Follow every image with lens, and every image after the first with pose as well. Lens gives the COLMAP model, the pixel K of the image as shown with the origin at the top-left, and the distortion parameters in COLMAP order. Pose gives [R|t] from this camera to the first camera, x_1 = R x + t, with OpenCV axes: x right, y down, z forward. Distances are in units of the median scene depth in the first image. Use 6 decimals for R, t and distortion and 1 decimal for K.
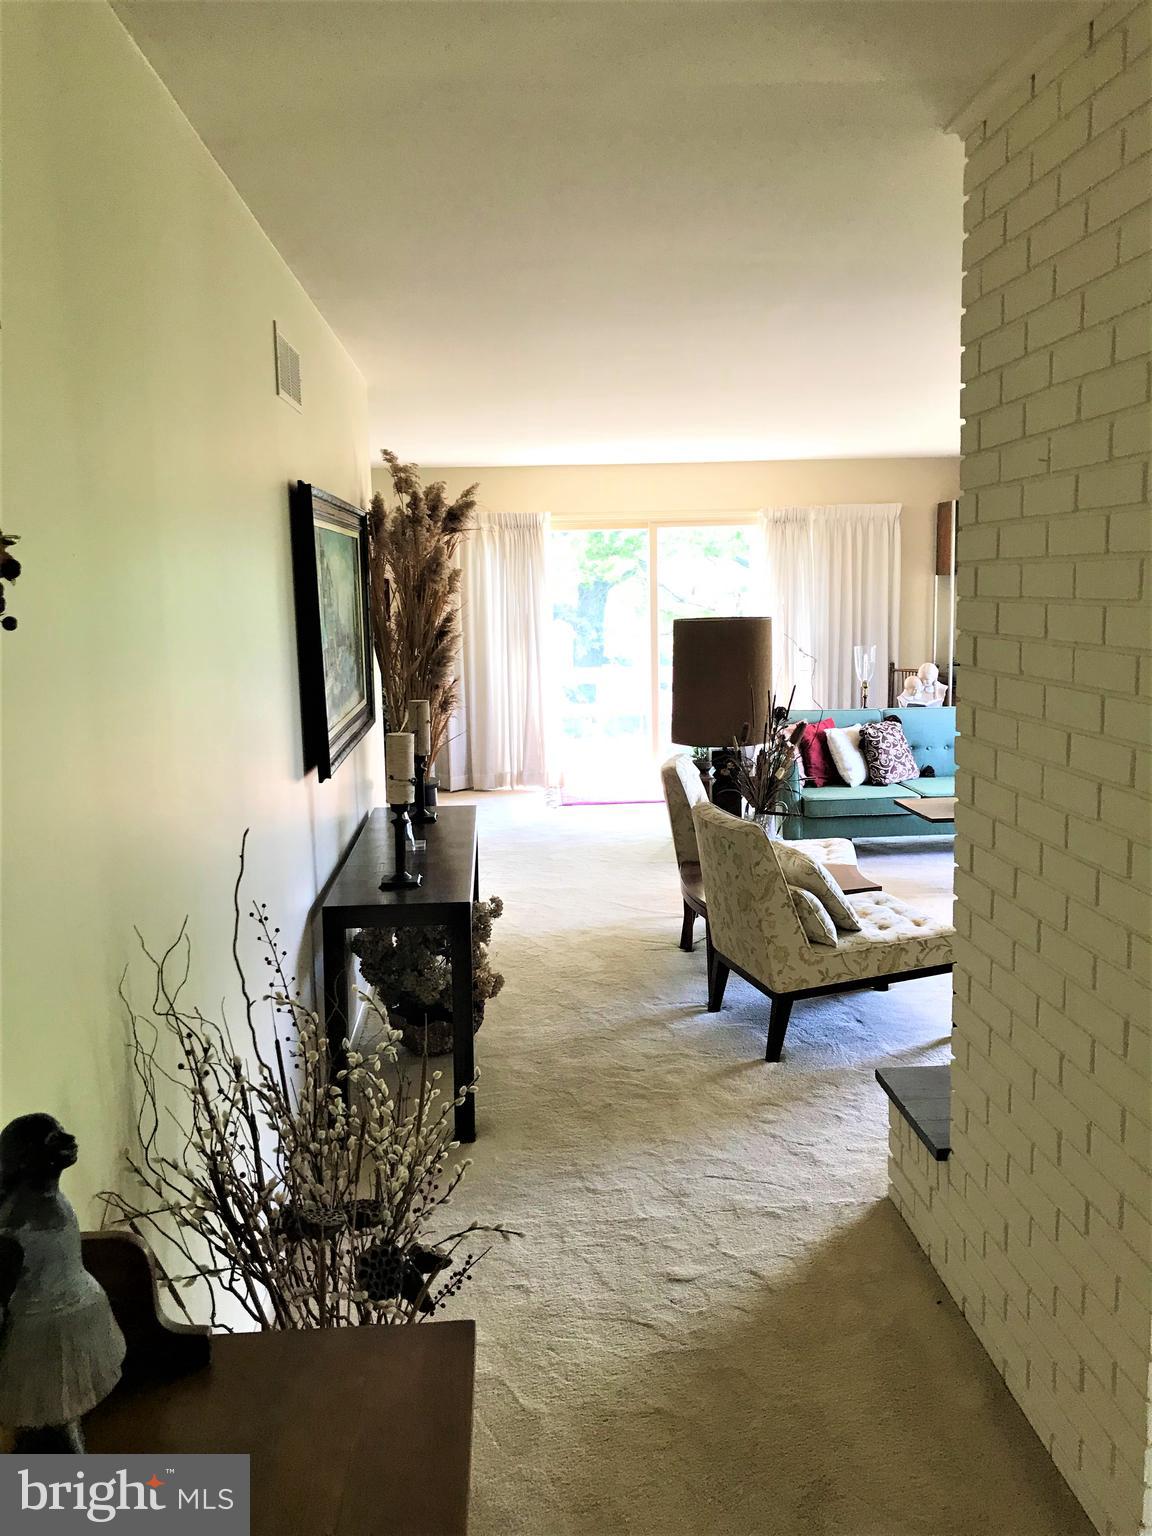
lens RADIAL K [[1249.0, 0, 569.6], [0, 1249.0, 767.6], [0, 0, 1]] dist [0.050654, -0.002256]
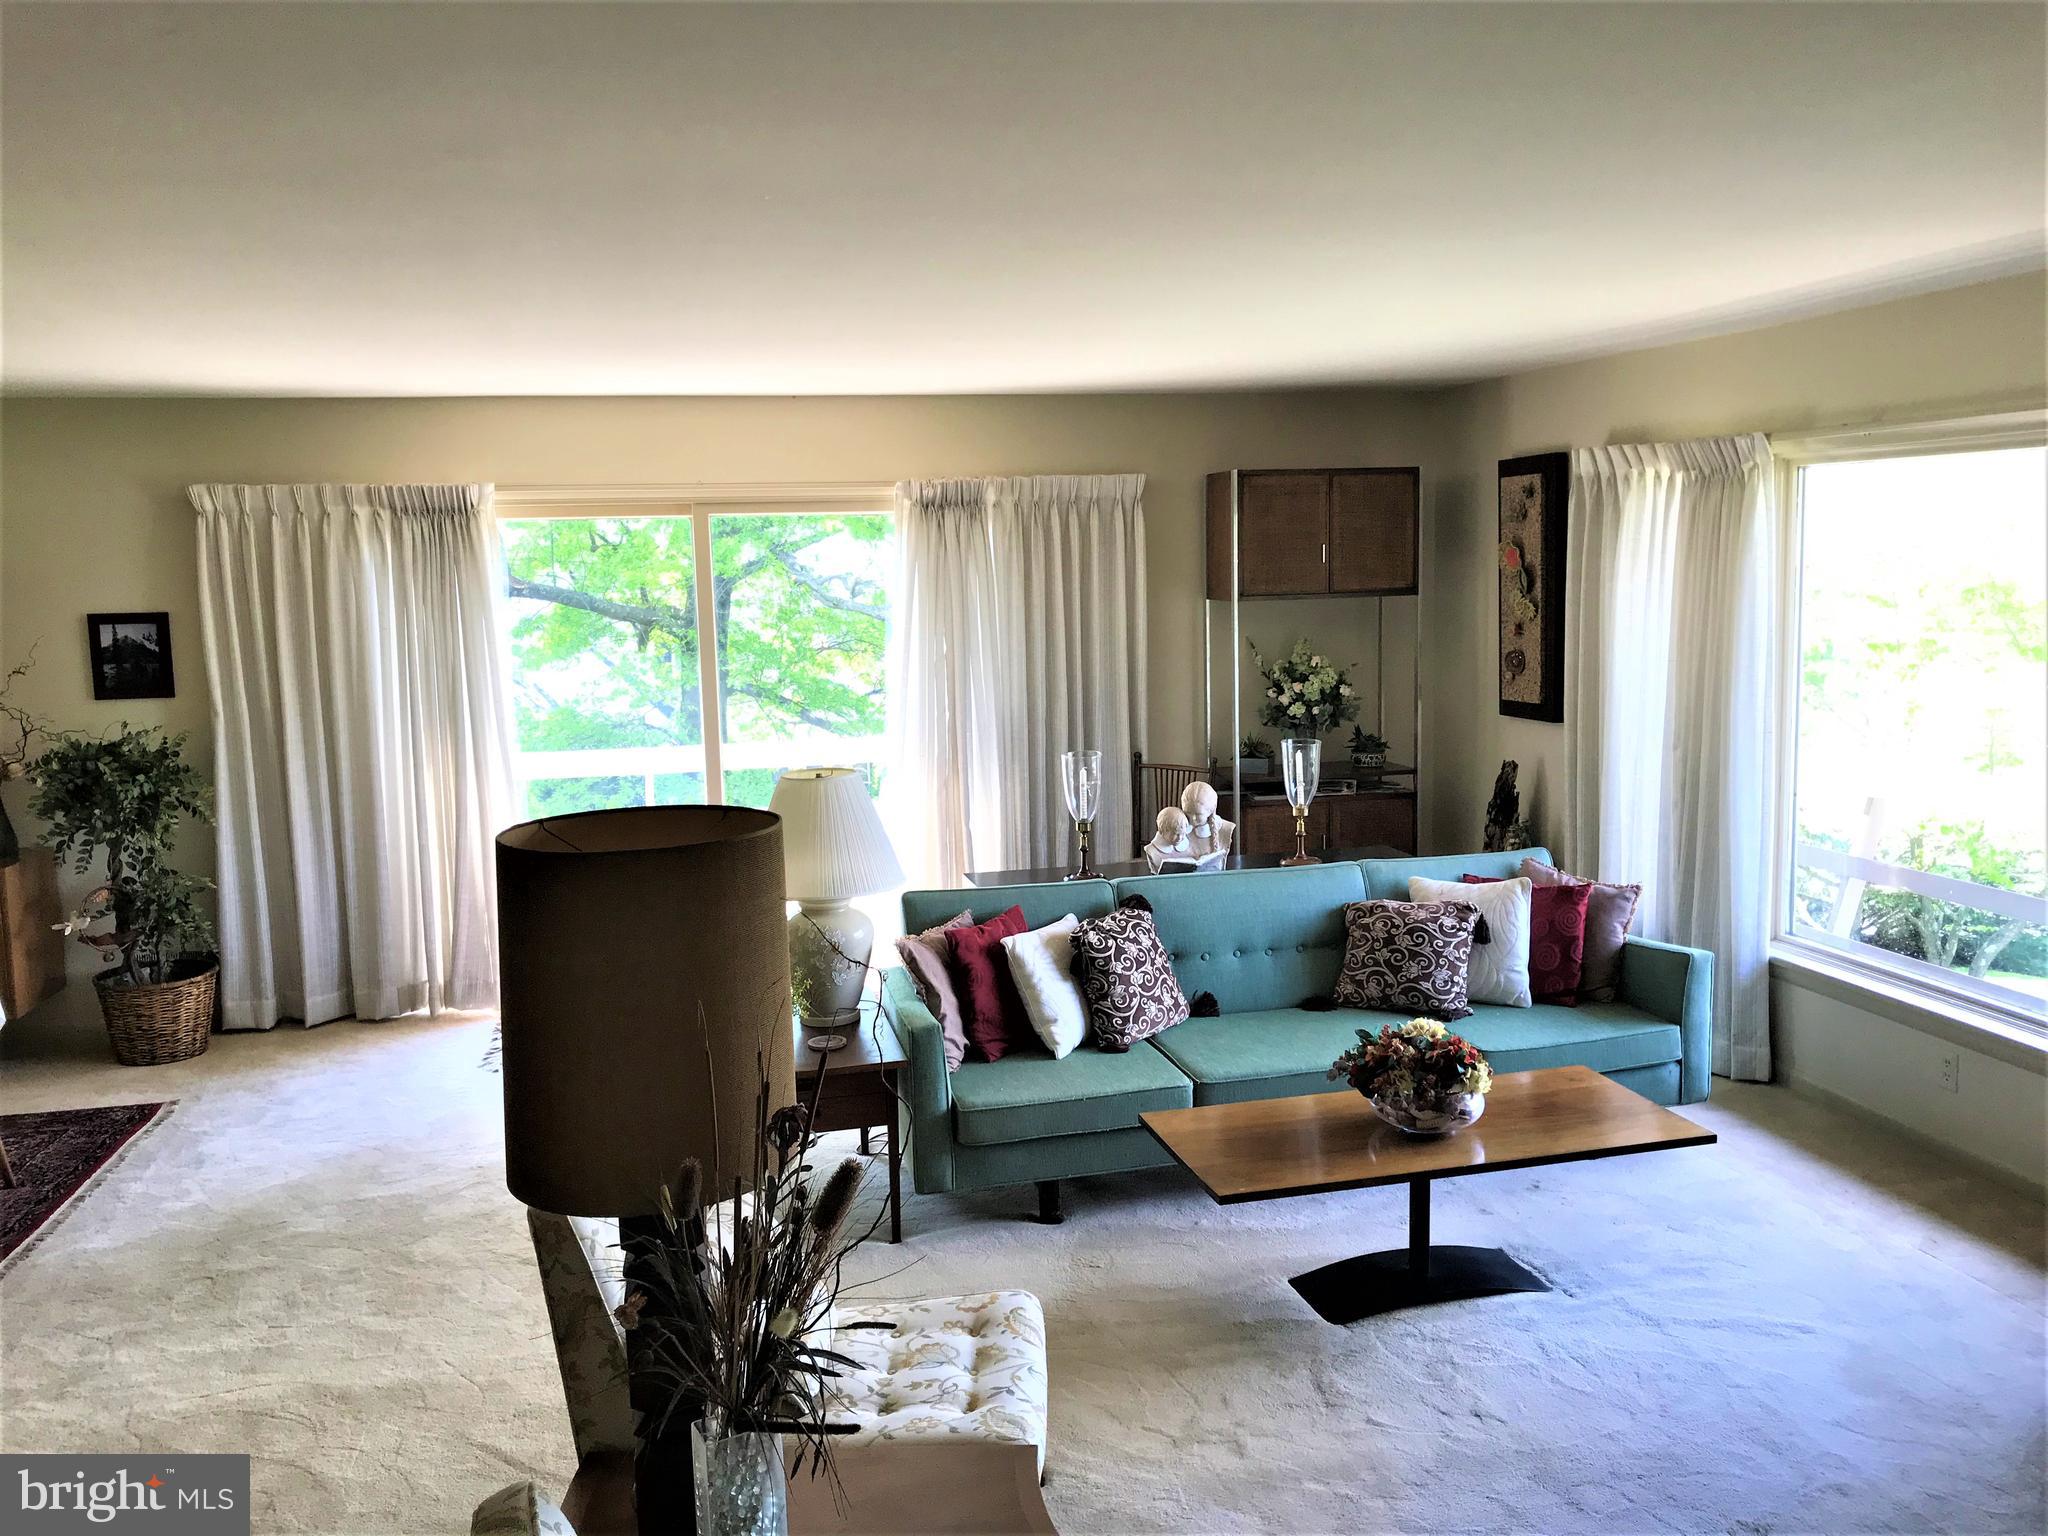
lens RADIAL K [[1665.4, 0, 1031.5], [0, 1665.4, 763.2], [0, 0, 1]] dist [0.050654, -0.002256]
pose [[0.984041, -0.023604, 0.176370, 0.095003], [0.027686, 0.999402, -0.020717, -0.080303], [-0.175776, 0.025270, 0.984106, 0.329117]]
